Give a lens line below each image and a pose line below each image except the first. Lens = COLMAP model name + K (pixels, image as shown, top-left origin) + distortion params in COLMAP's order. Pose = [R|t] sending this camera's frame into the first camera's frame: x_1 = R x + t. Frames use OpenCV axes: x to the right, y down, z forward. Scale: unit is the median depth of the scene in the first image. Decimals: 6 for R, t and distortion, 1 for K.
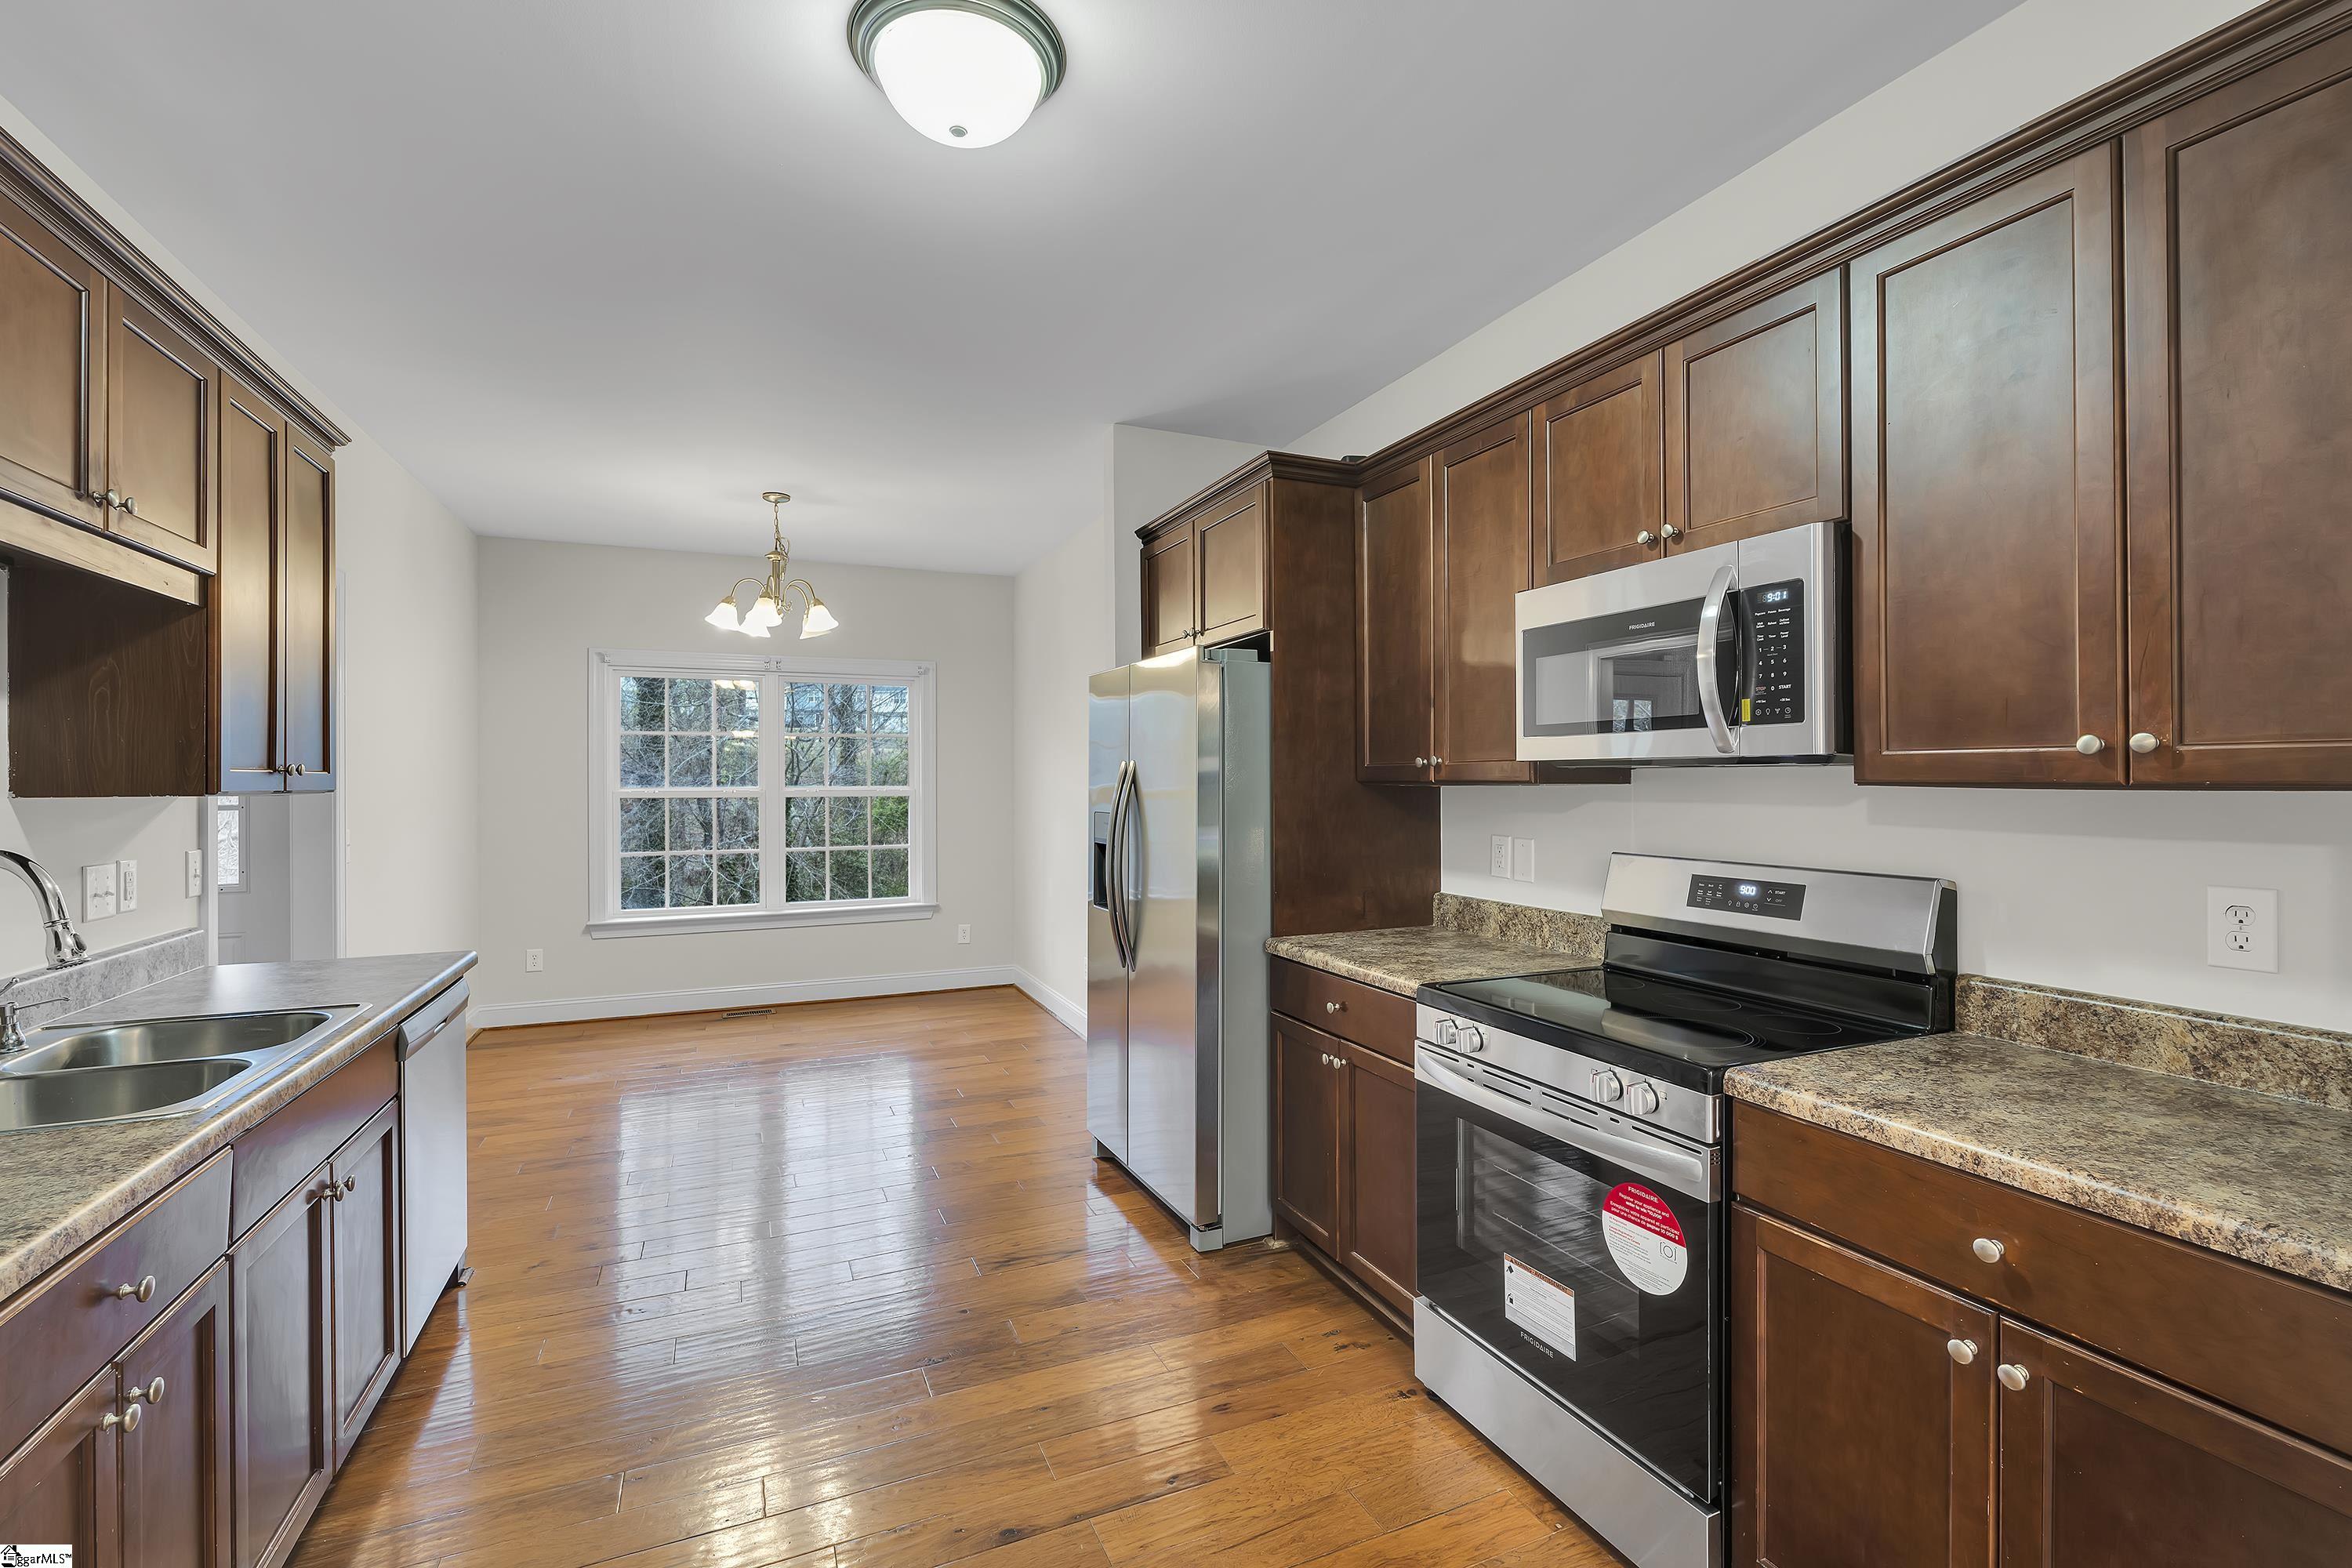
lens RADIAL K [[1017.9, 0, 1177.0], [0, 1017.9, 778.0], [0, 0, 1]] dist [-0.008242, 0.000538]
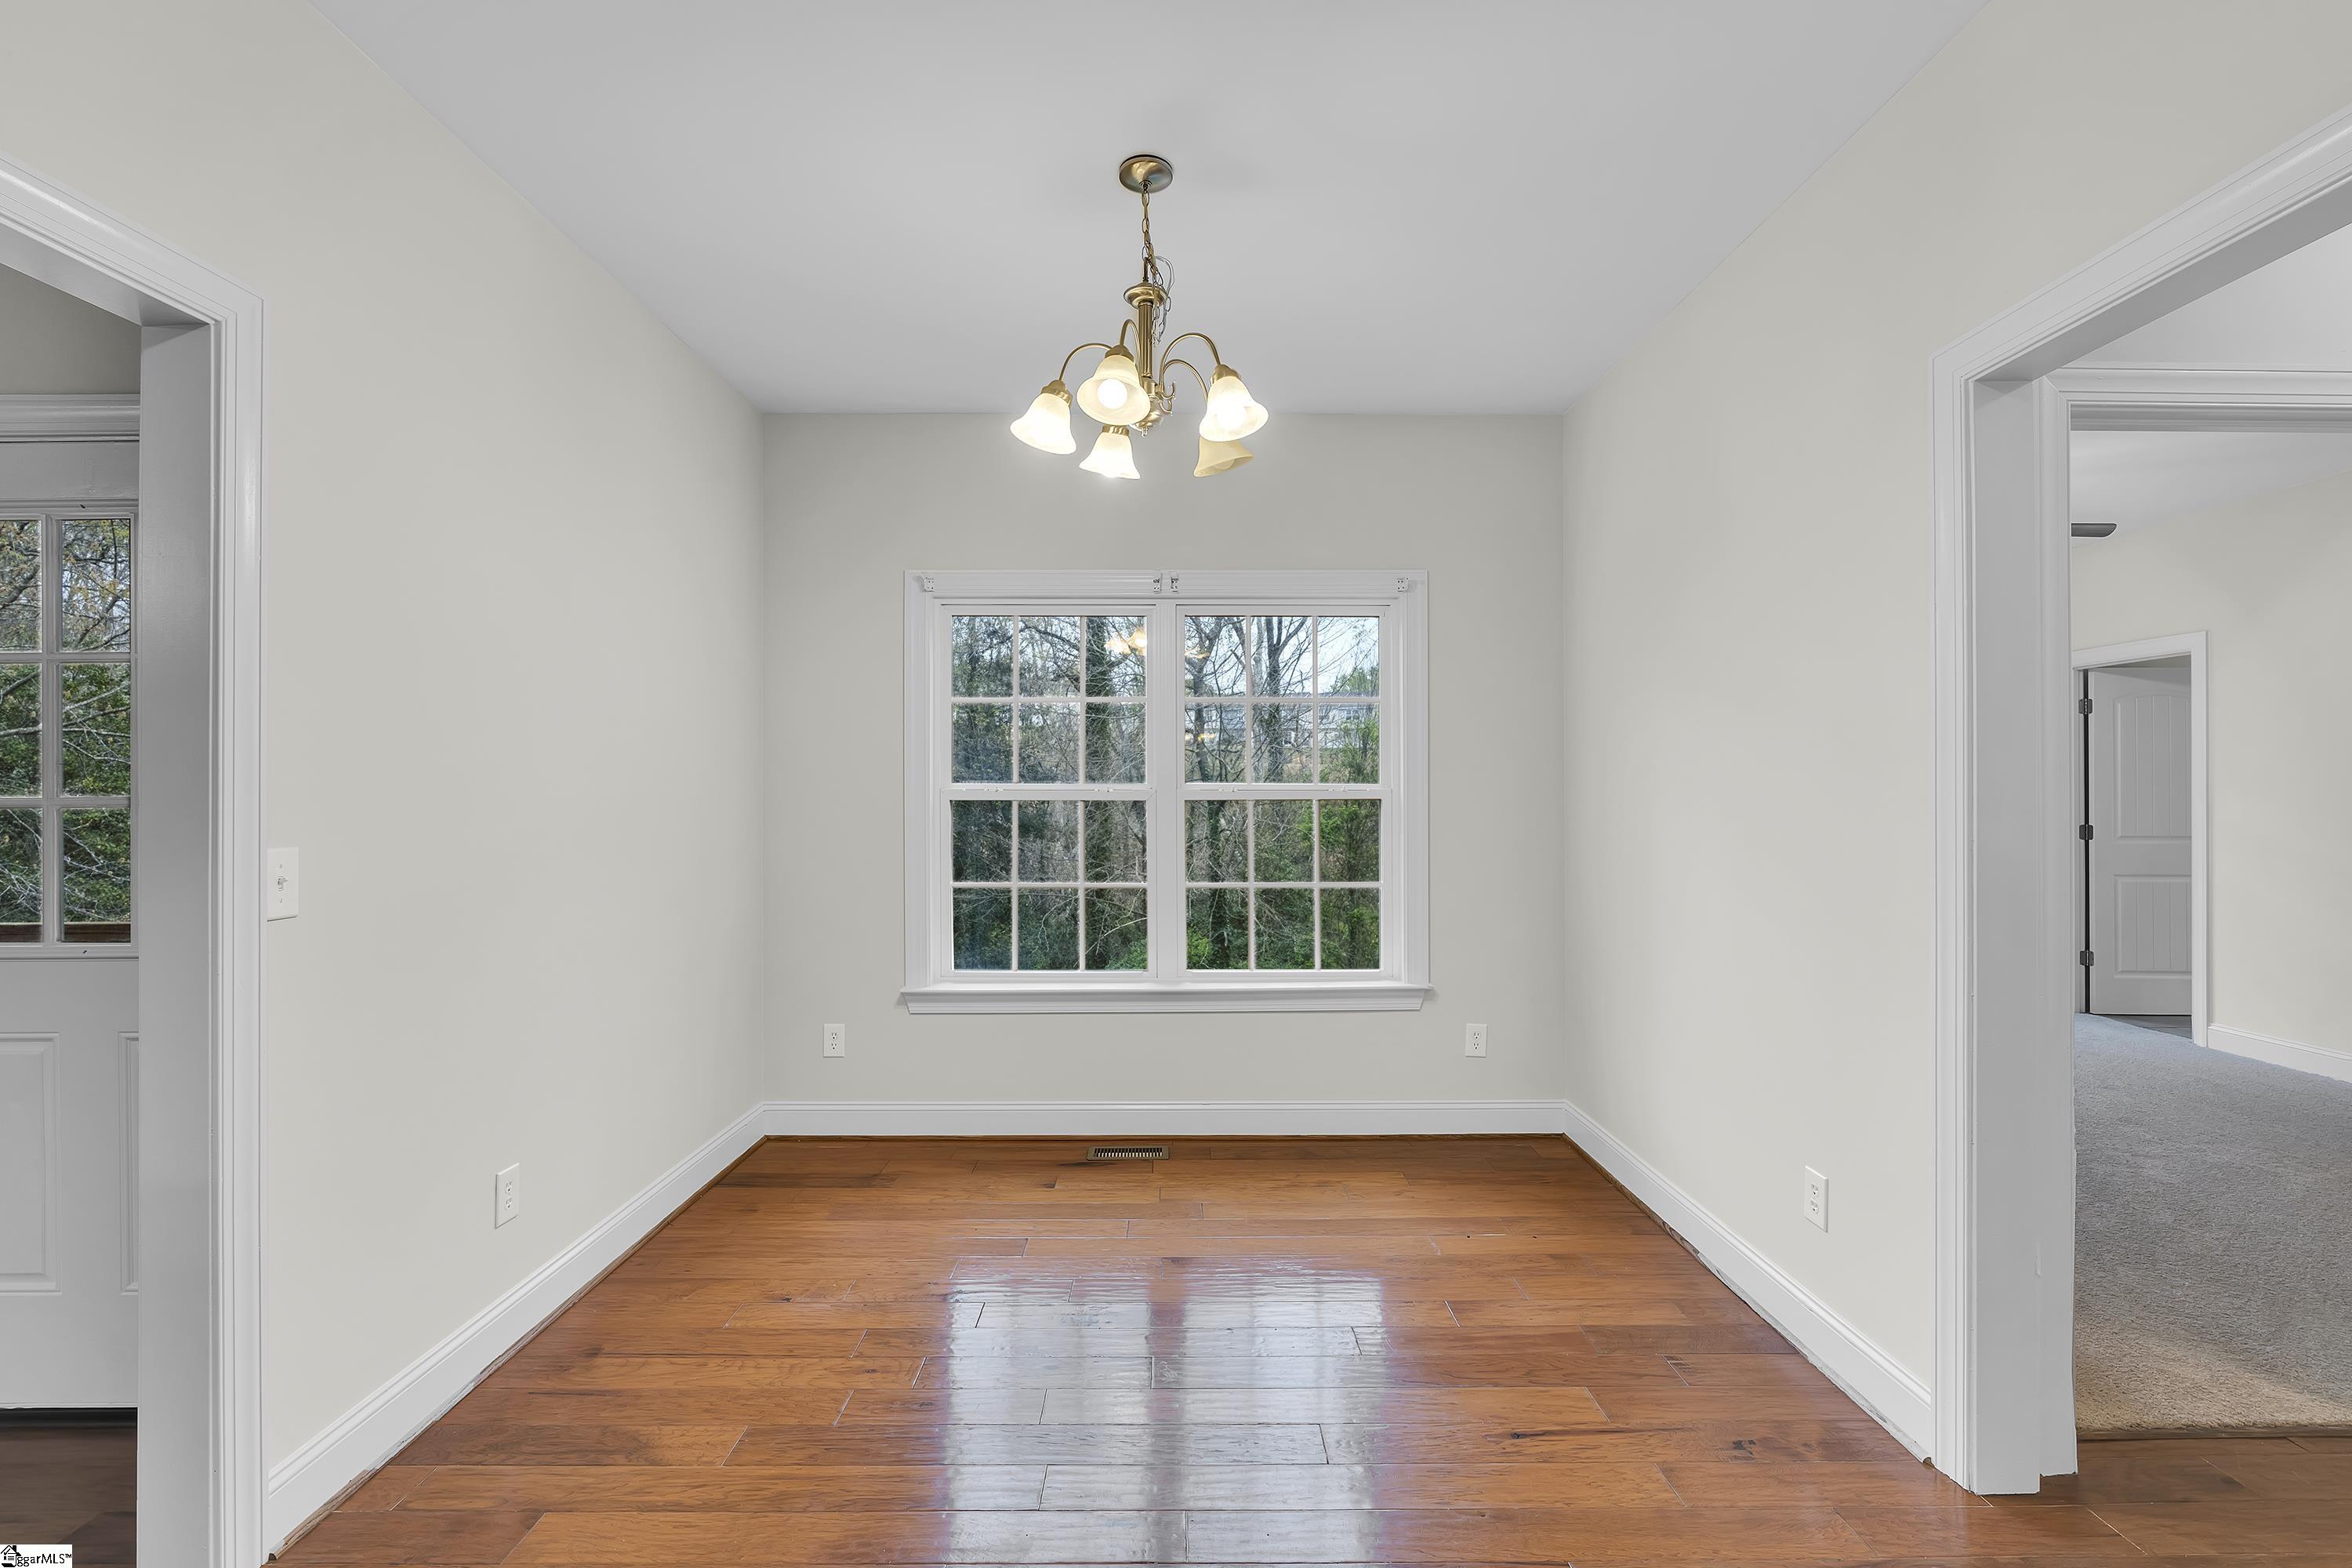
lens RADIAL K [[1017.9, 0, 1177.0], [0, 1017.9, 778.0], [0, 0, 1]] dist [-0.008242, 0.000538]
pose [[0.919007, 0.000265, -0.394242, -0.151958], [0.000135, 1.000000, 0.000986, 0.004650], [0.394242, -0.000959, 0.919006, 0.445532]]
